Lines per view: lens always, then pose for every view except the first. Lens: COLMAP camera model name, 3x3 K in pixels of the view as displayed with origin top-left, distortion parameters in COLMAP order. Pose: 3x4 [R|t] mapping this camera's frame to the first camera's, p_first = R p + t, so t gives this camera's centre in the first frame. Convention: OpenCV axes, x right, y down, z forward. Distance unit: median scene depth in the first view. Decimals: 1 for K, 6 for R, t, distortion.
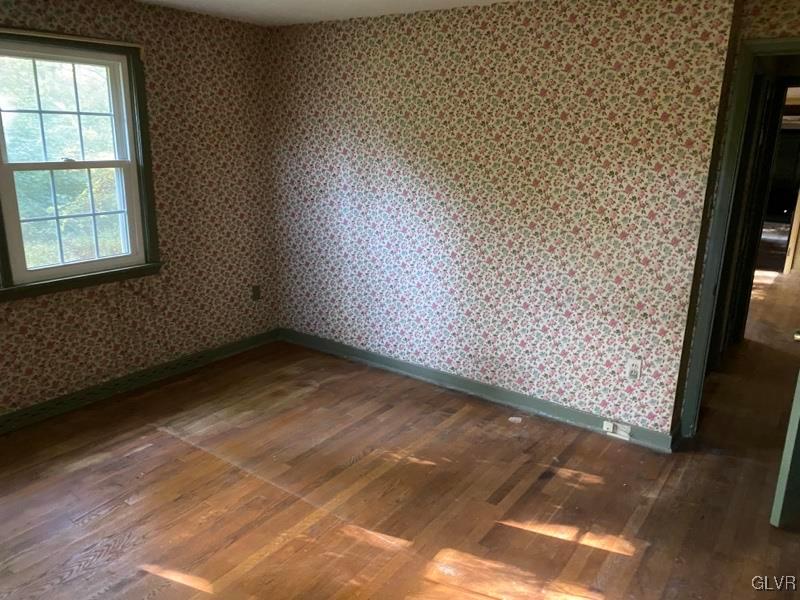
lens RADIAL K [[611.0, 0, 404.3], [0, 611.0, 297.7], [0, 0, 1]] dist [0.066264, -0.089484]
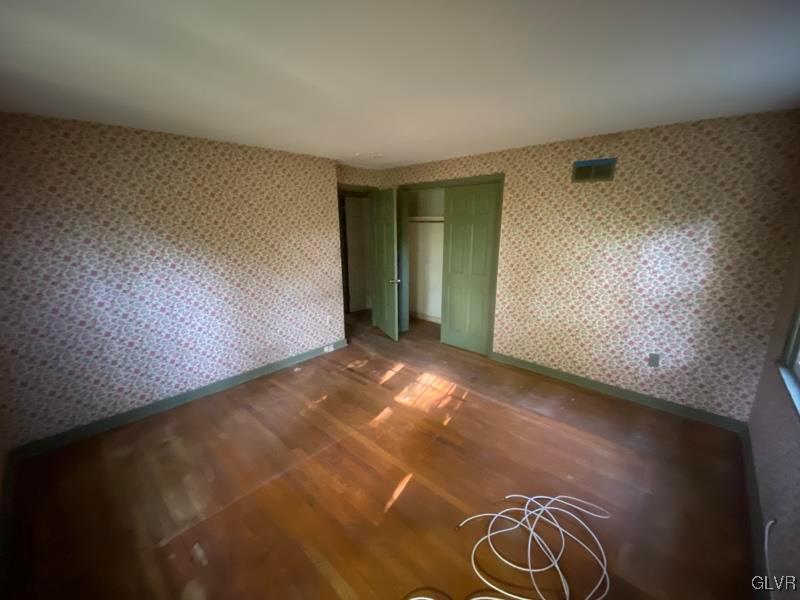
lens RADIAL K [[329.5, 0, 404.4], [0, 329.5, 302.6], [0, 0, 1]] dist [0.001162, -0.000396]
pose [[0.106936, -0.264647, 0.958398, -0.741430], [0.260446, 0.937723, 0.229878, -0.150816], [-0.959548, 0.225029, 0.169203, 0.483996]]
